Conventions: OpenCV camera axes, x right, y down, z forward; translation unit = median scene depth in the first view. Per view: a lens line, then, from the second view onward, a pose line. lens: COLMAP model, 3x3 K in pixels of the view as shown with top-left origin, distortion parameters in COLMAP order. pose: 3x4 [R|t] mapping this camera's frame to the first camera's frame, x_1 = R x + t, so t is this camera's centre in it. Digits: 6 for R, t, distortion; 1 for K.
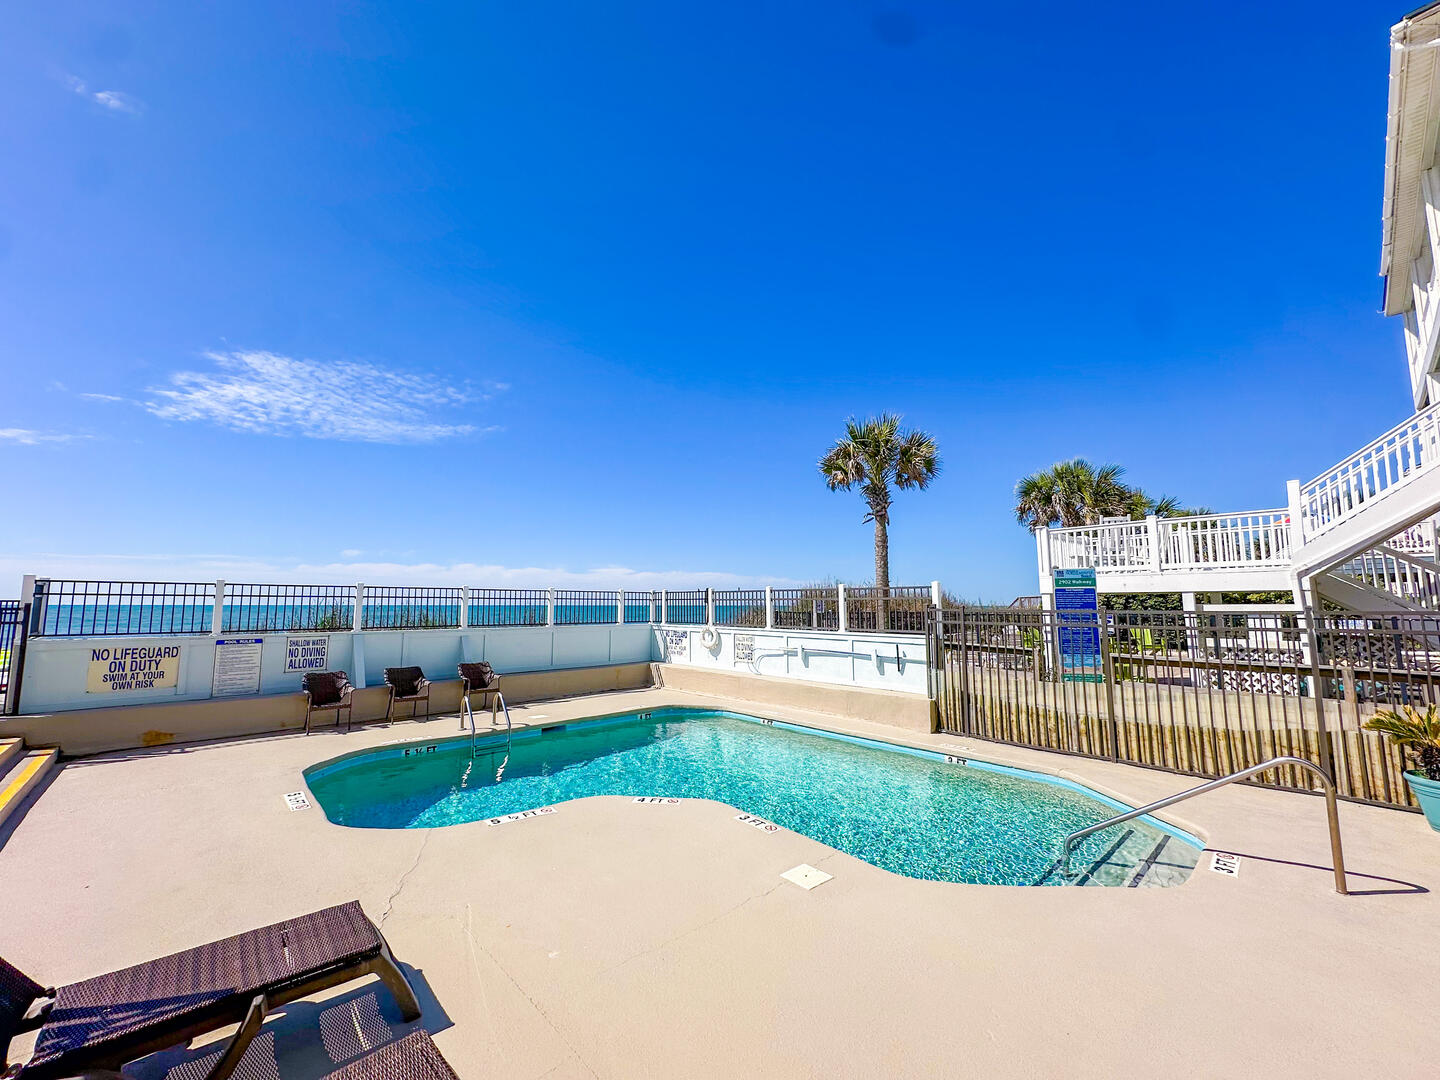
lens RADIAL K [[575.4, 0, 720.0], [0, 575.4, 540.0], [0, 0, 1]] dist [0.000443, -0.000011]
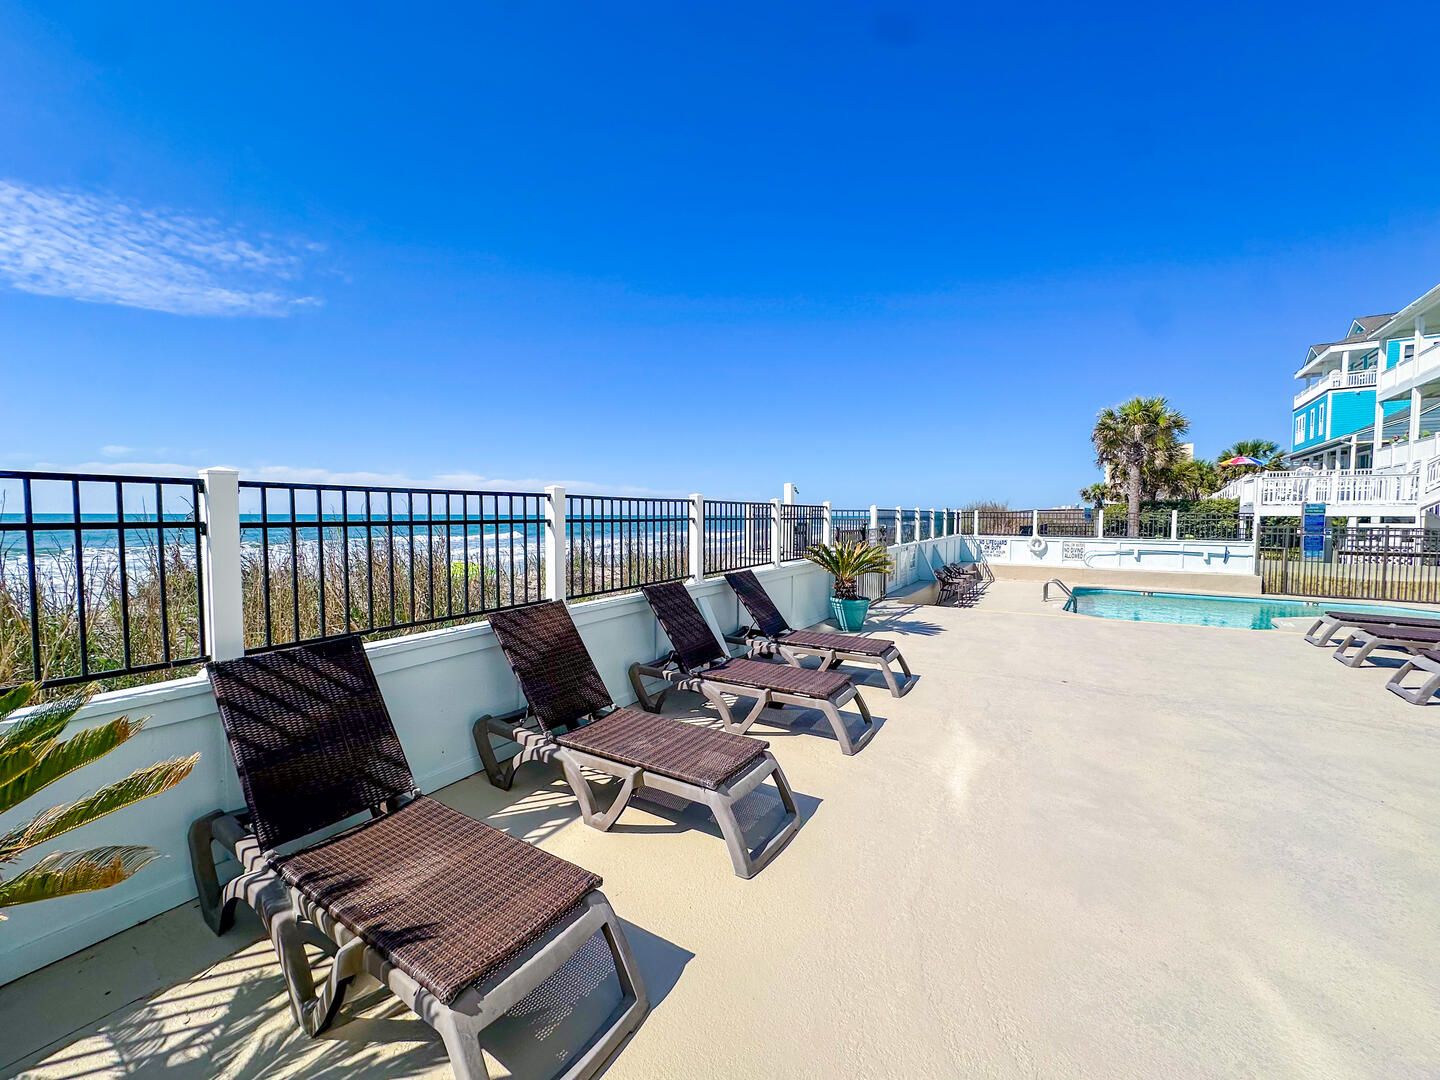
lens RADIAL K [[575.4, 0, 720.0], [0, 575.4, 540.0], [0, 0, 1]] dist [0.000443, -0.000011]
pose [[0.962704, -0.009539, 0.270387, -1.472430], [-0.032972, 0.987793, 0.152244, -0.044070], [-0.268539, -0.155481, 0.950638, -0.198736]]
